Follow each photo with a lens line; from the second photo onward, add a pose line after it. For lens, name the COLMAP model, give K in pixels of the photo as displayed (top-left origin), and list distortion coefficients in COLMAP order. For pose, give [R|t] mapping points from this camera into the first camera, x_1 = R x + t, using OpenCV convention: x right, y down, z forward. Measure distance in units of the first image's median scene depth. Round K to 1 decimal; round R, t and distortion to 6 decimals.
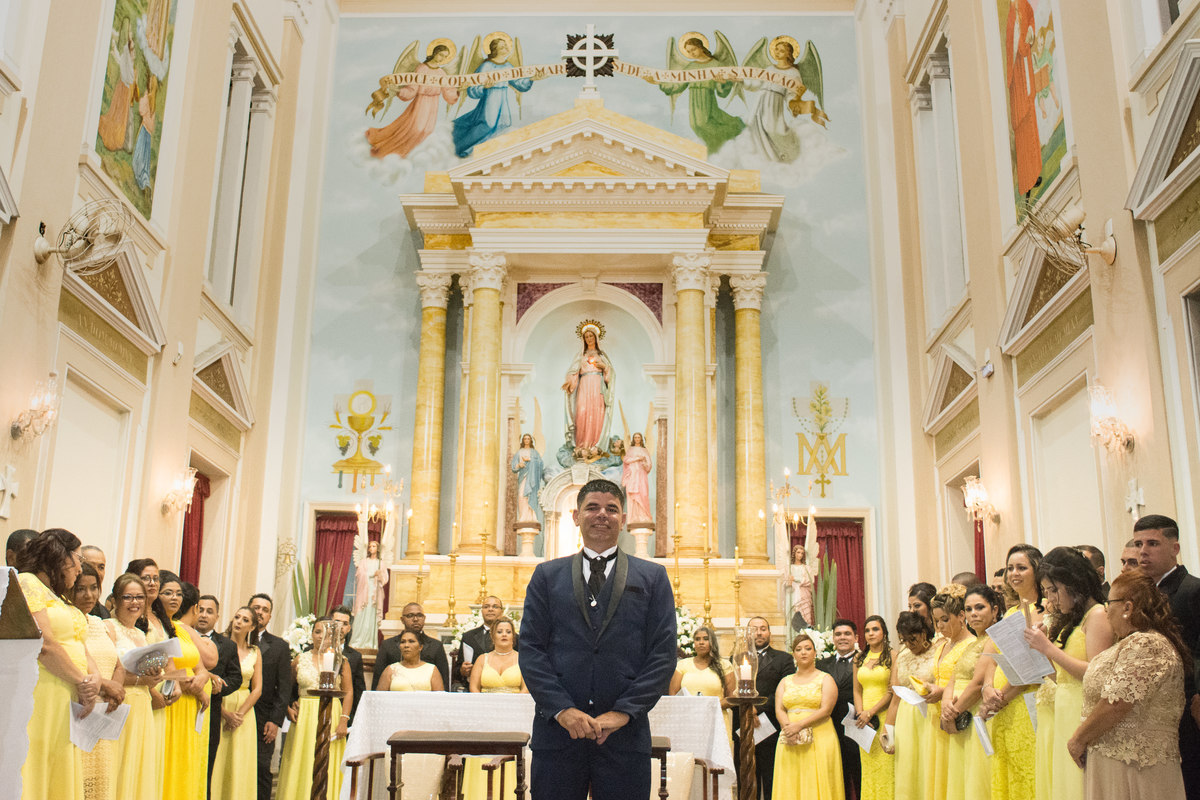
lens RADIAL K [[1305.6, 0, 563.1], [0, 1305.6, 352.7], [0, 0, 1]] dist [-0.069412, 0.000000]
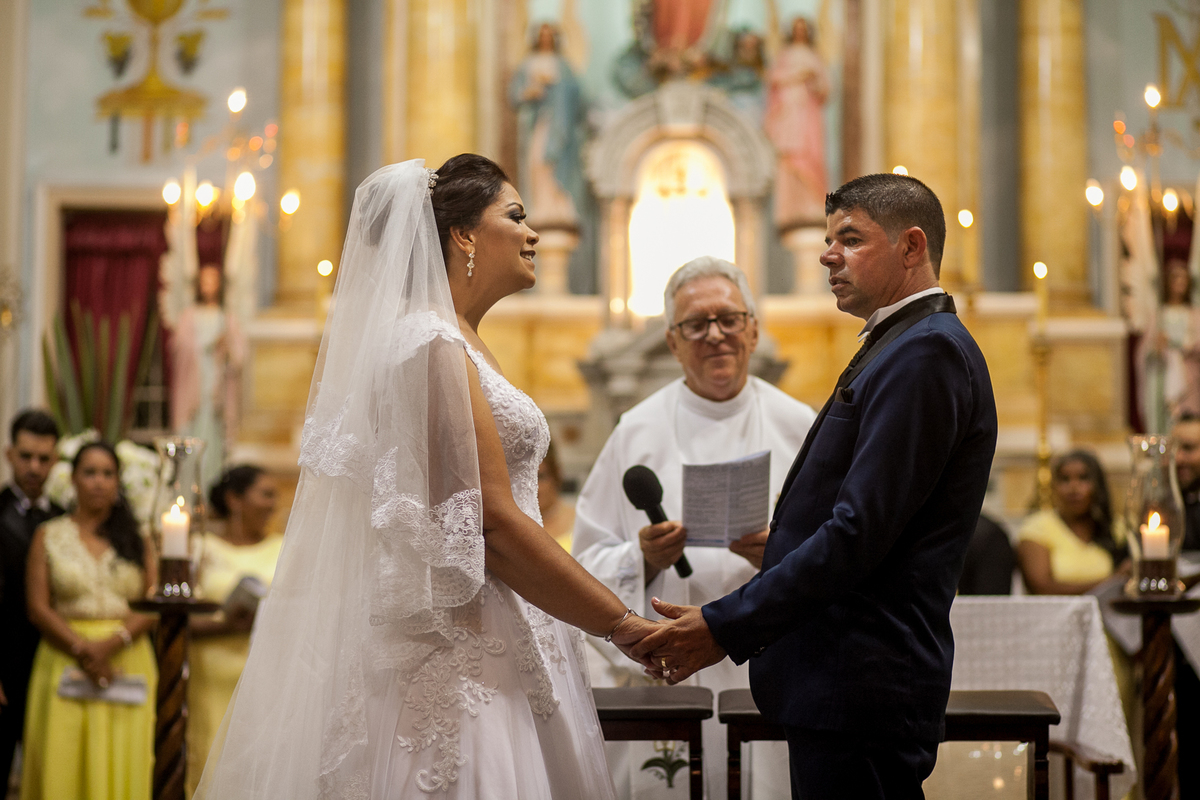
lens RADIAL K [[2838.9, 0, 606.3], [0, 2838.9, 402.4], [0, 0, 1]] dist [-0.005576, 0.000000]
pose [[0.999688, -0.014615, 0.020265, -0.029656], [0.010619, 0.982703, 0.184885, 0.013145], [-0.022616, -0.184612, 0.982551, 0.047085]]
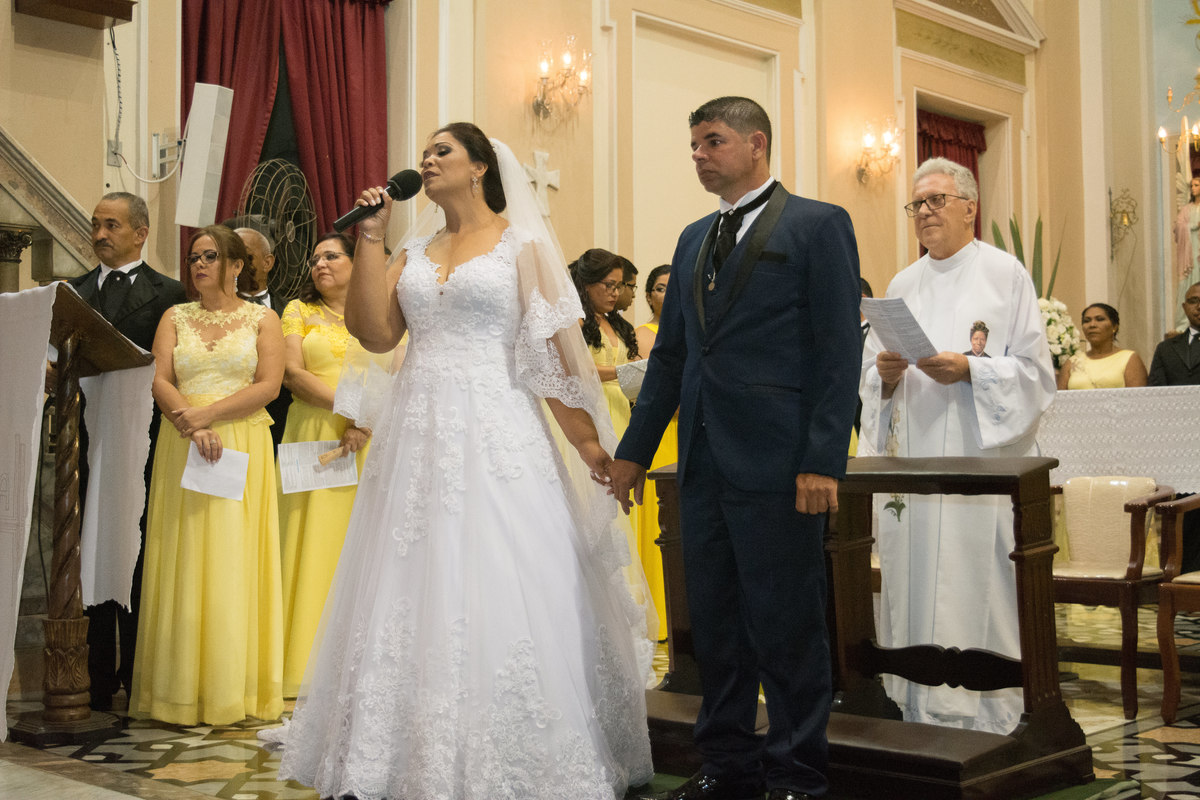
lens RADIAL K [[1580.9, 0, 601.8], [0, 1580.9, 401.0], [0, 0, 1]] dist [-0.013770, 0.000000]
pose [[0.752670, -0.042897, -0.656999, 0.148496], [0.208113, 0.962214, 0.175594, 0.043206], [0.624641, -0.268894, 0.733157, 0.149119]]
